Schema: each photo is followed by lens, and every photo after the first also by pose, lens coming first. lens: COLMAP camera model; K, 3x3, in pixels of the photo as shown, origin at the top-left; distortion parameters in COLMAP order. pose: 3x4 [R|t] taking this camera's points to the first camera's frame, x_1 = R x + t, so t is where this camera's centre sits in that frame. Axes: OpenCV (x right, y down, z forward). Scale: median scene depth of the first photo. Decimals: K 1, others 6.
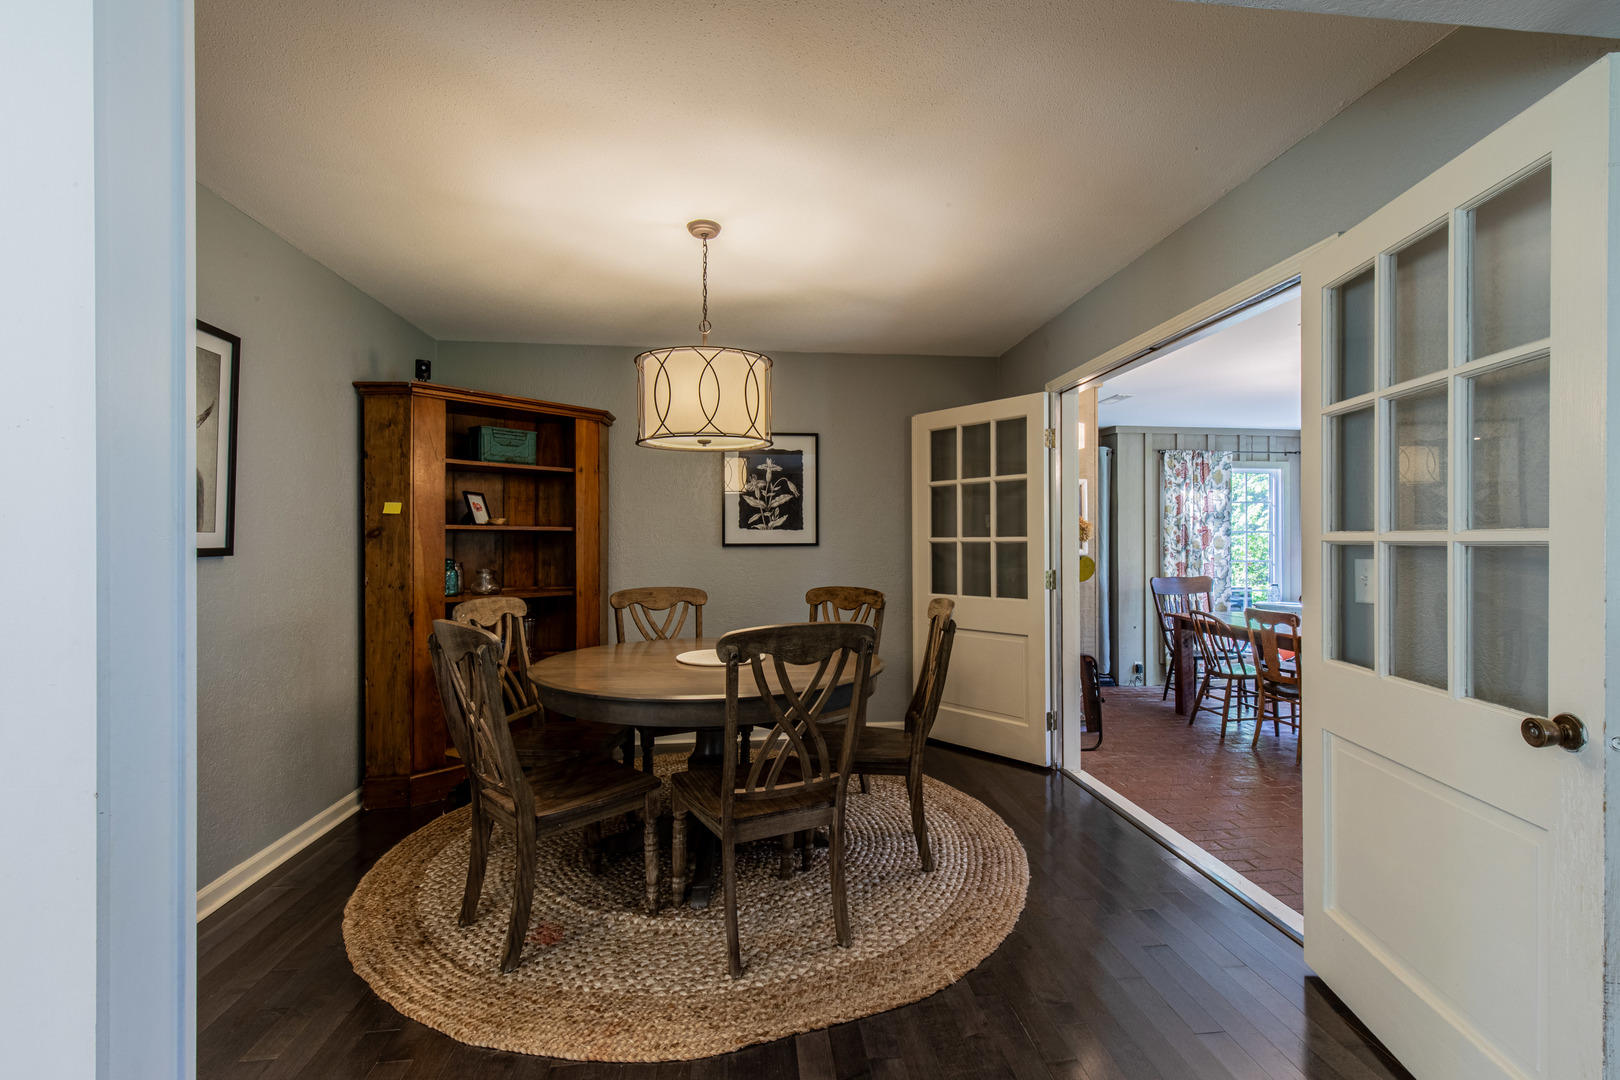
lens RADIAL K [[726.4, 0, 817.5], [0, 726.4, 543.1], [0, 0, 1]] dist [0.005929, -0.000562]
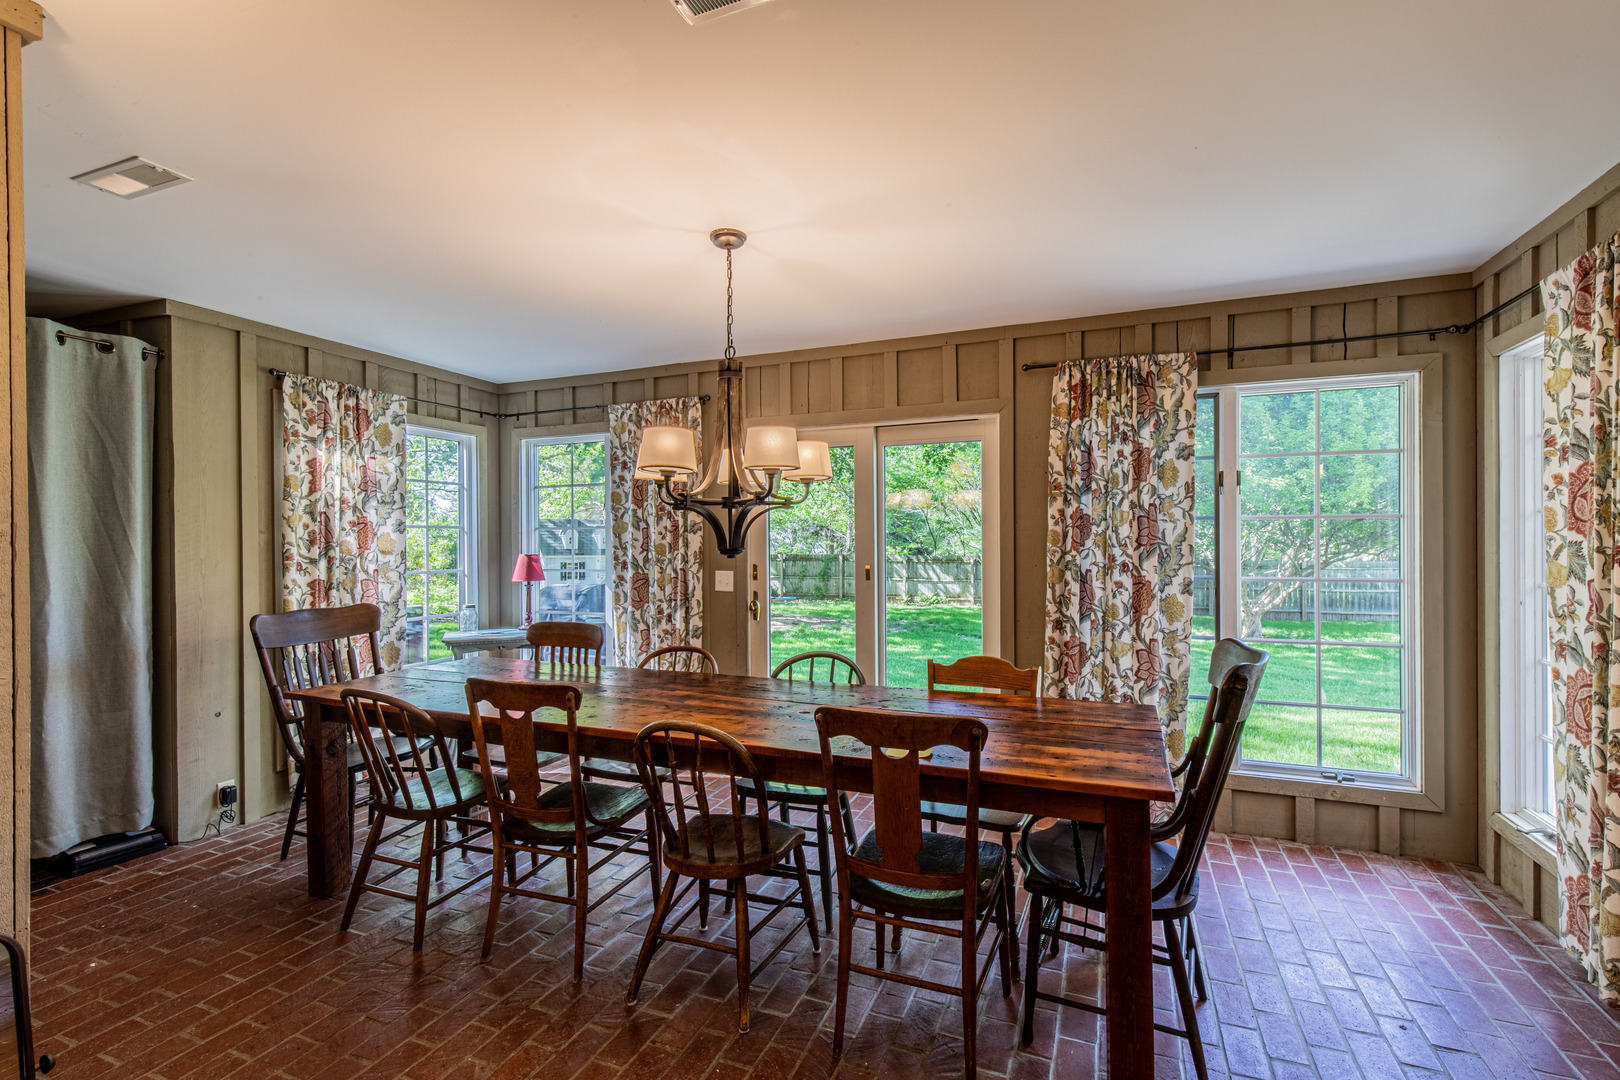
lens RADIAL K [[726.4, 0, 817.5], [0, 726.4, 543.1], [0, 0, 1]] dist [0.005929, -0.000562]
pose [[0.479406, -0.003303, 0.877587, 0.287767], [0.005997, 0.999982, 0.000488, 0.000565], [-0.877573, 0.005029, 0.479417, 0.589490]]
